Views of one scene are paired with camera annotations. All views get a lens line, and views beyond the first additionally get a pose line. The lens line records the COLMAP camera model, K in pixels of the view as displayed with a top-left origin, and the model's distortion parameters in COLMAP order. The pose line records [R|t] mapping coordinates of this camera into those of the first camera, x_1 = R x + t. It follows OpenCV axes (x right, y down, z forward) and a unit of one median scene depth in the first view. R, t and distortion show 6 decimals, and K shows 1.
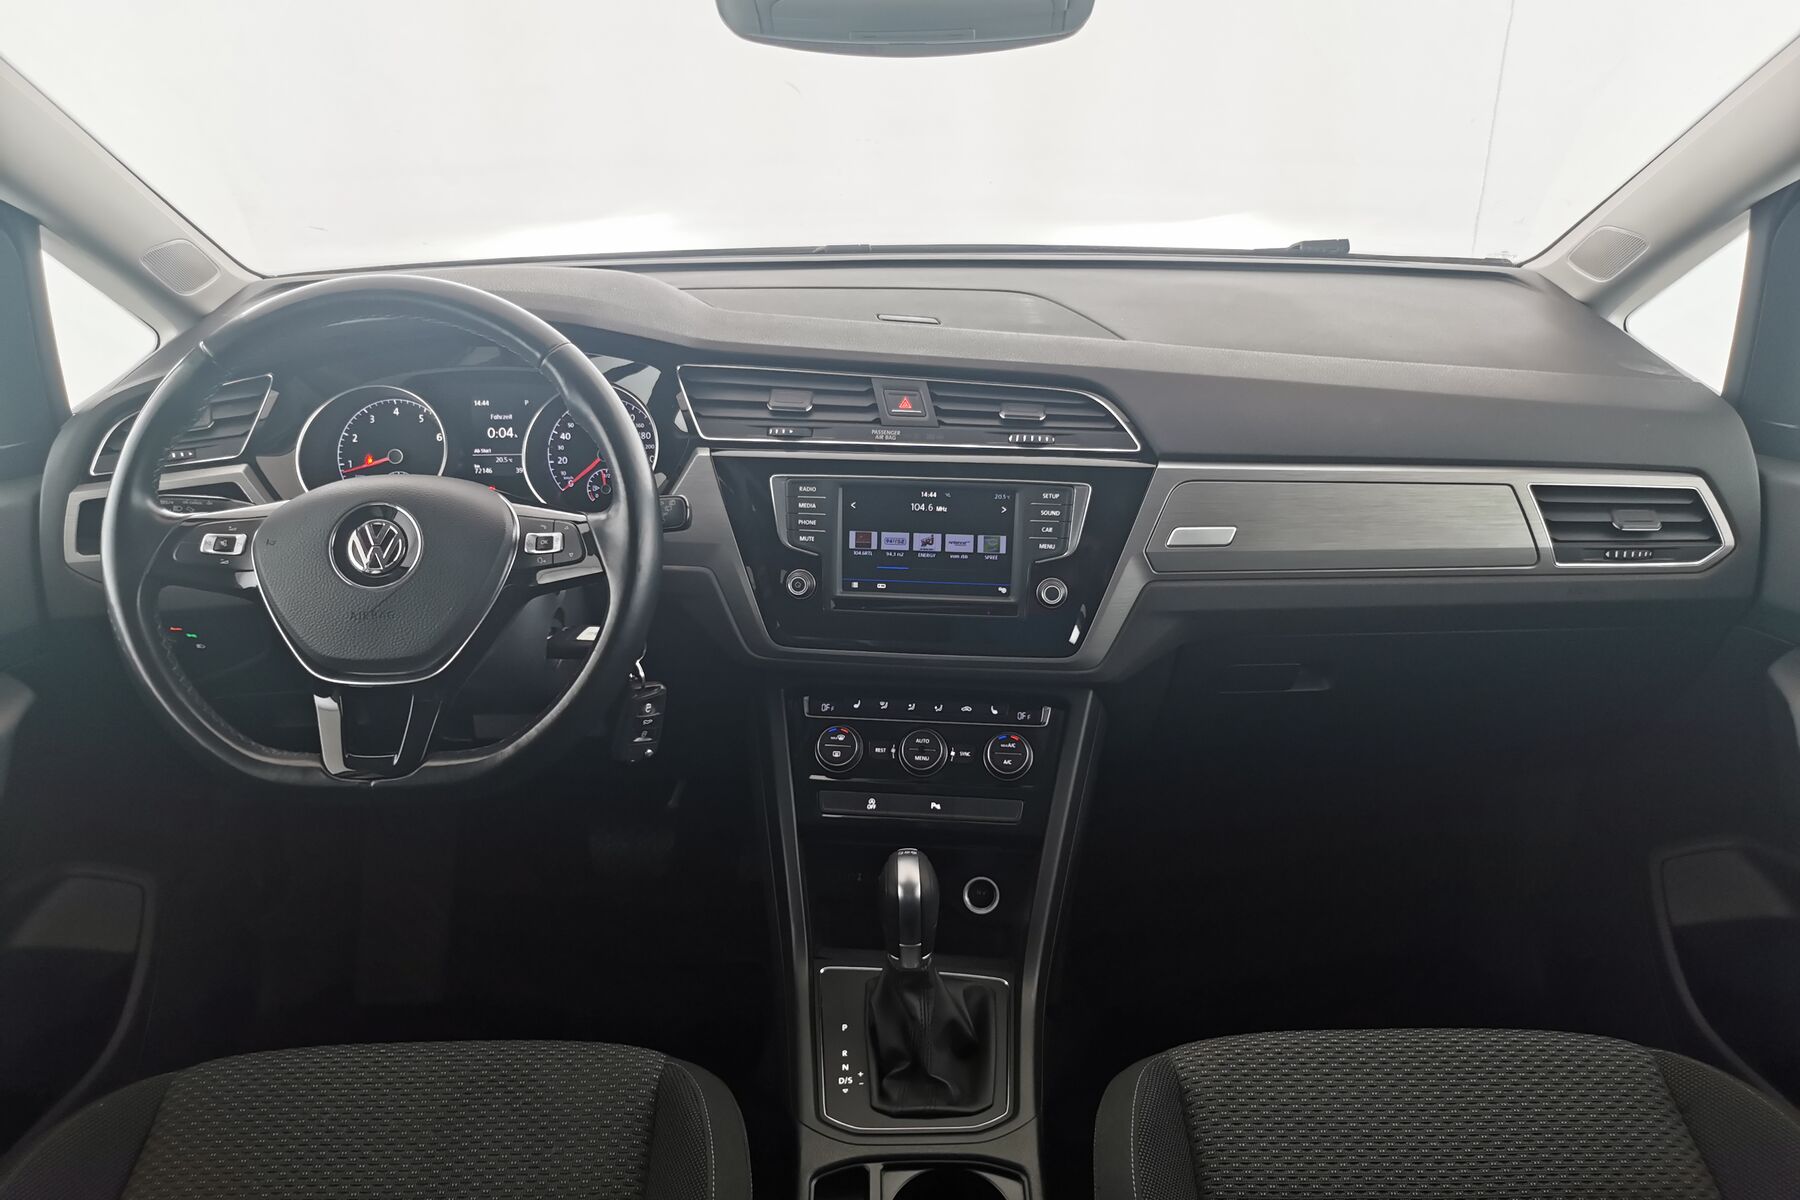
lens RADIAL K [[1398.6, 0, 910.7], [0, 1398.6, 597.5], [0, 0, 1]] dist [0.020561, -0.034121]
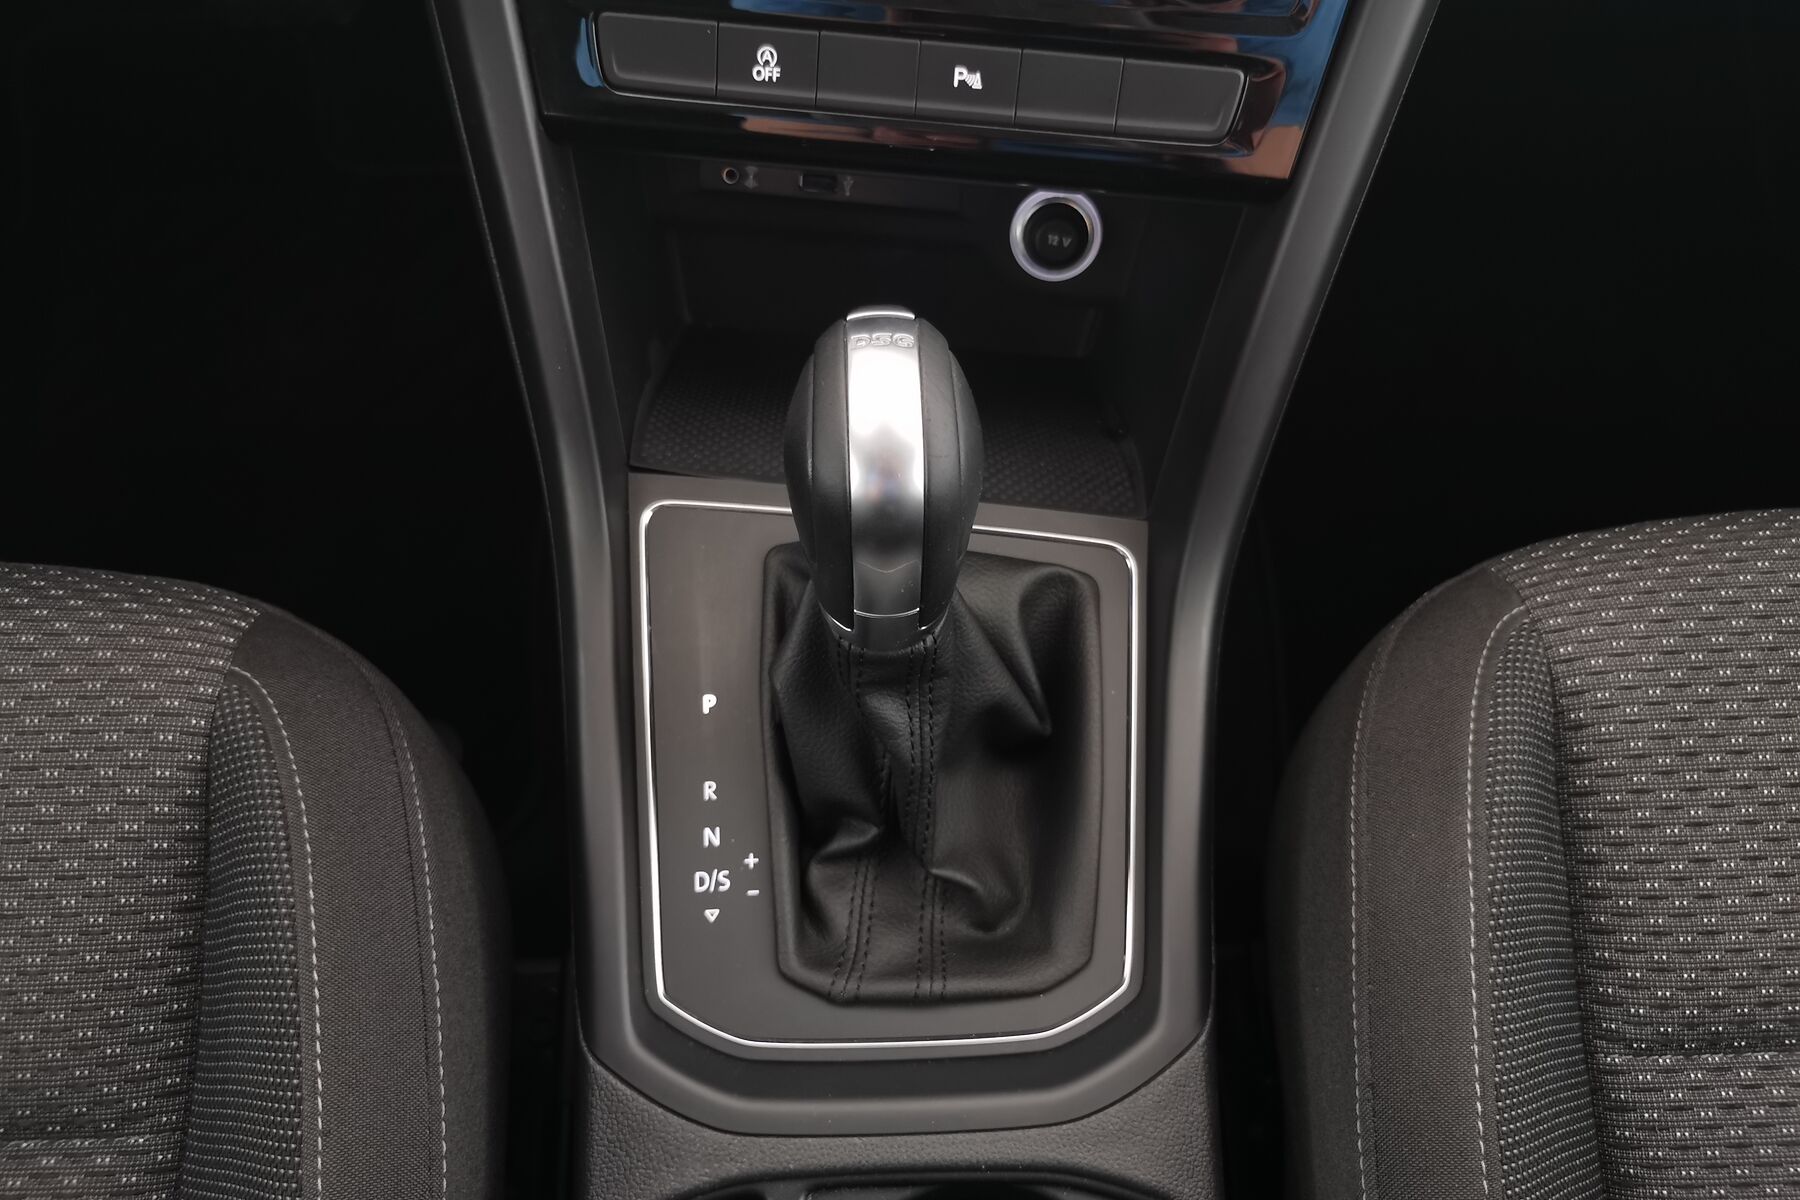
lens RADIAL K [[1398.6, 0, 896.3], [0, 1398.6, 595.8], [0, 0, 1]] dist [0.020561, -0.034121]
pose [[0.999531, 0.007877, 0.029584, -0.007041], [-0.025674, 0.742040, 0.669864, 0.023705], [-0.016676, -0.670309, 0.741895, 0.697898]]
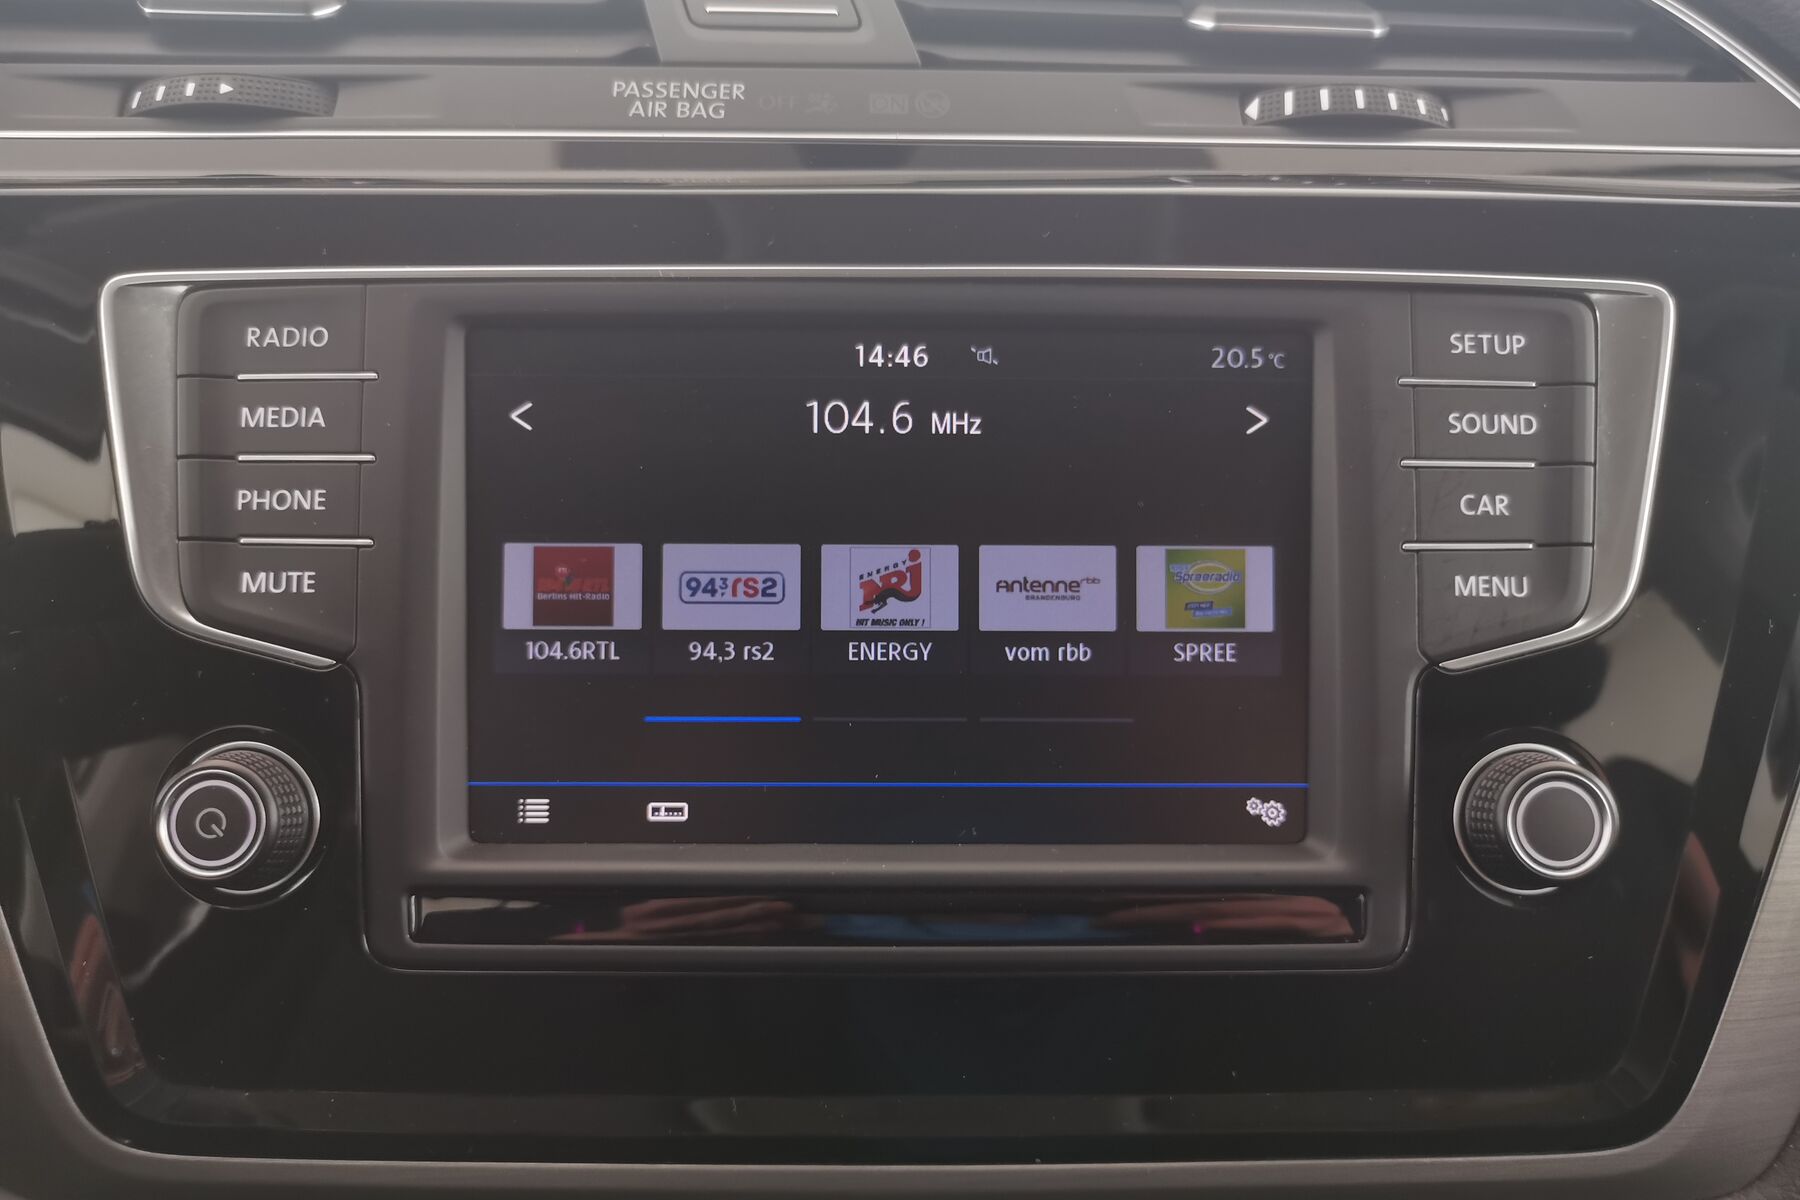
lens RADIAL K [[1398.6, 0, 904.7], [0, 1398.6, 600.8], [0, 0, 1]] dist [0.020561, -0.034121]
pose [[0.993608, -0.019744, 0.111149, -0.008779], [0.034262, 0.990886, -0.130269, -0.011010], [-0.107564, 0.133245, 0.985229, 0.796466]]
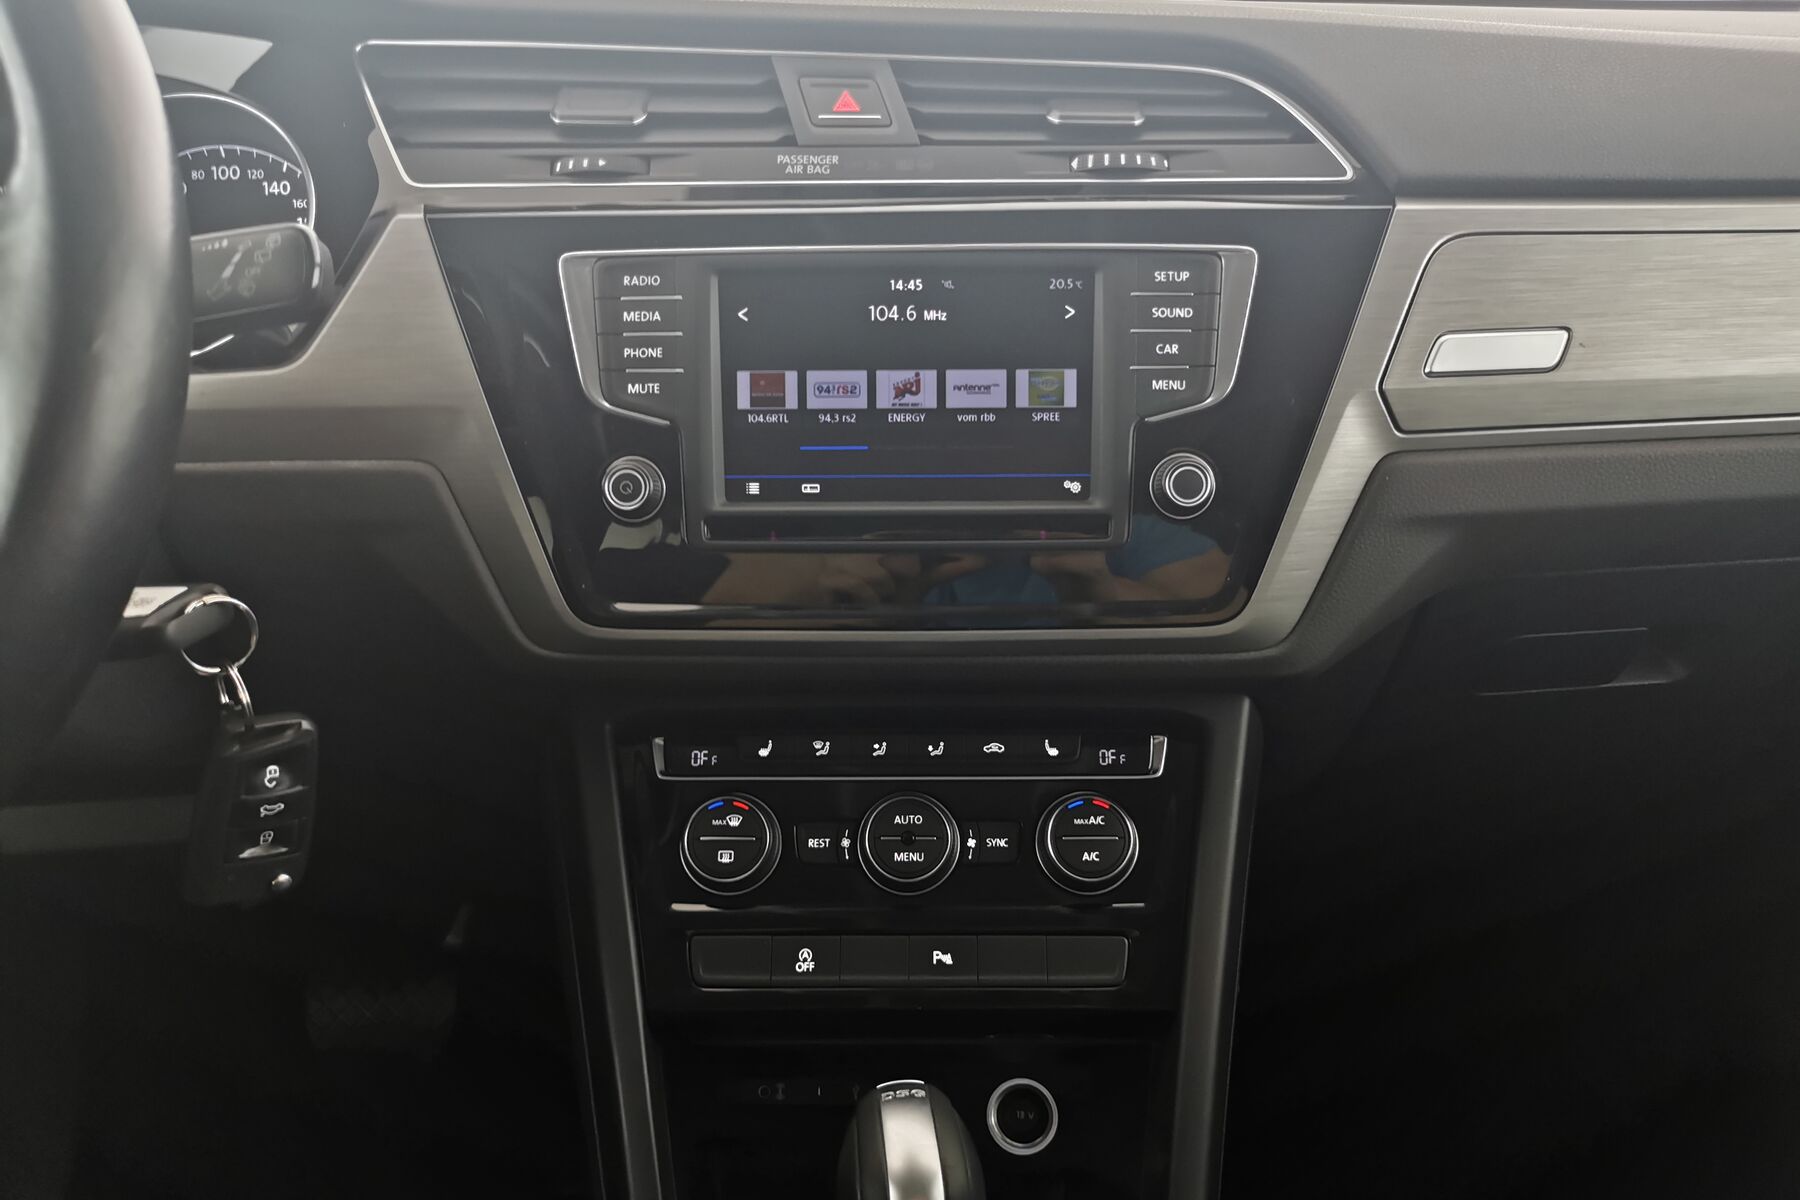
lens RADIAL K [[1398.6, 0, 906.3], [0, 1398.6, 604.0], [0, 0, 1]] dist [0.020561, -0.034121]
pose [[0.996145, -0.036688, 0.079687, -0.027726], [0.039540, 0.998622, -0.034508, 0.047230], [-0.078311, 0.037526, 0.996222, 0.539764]]
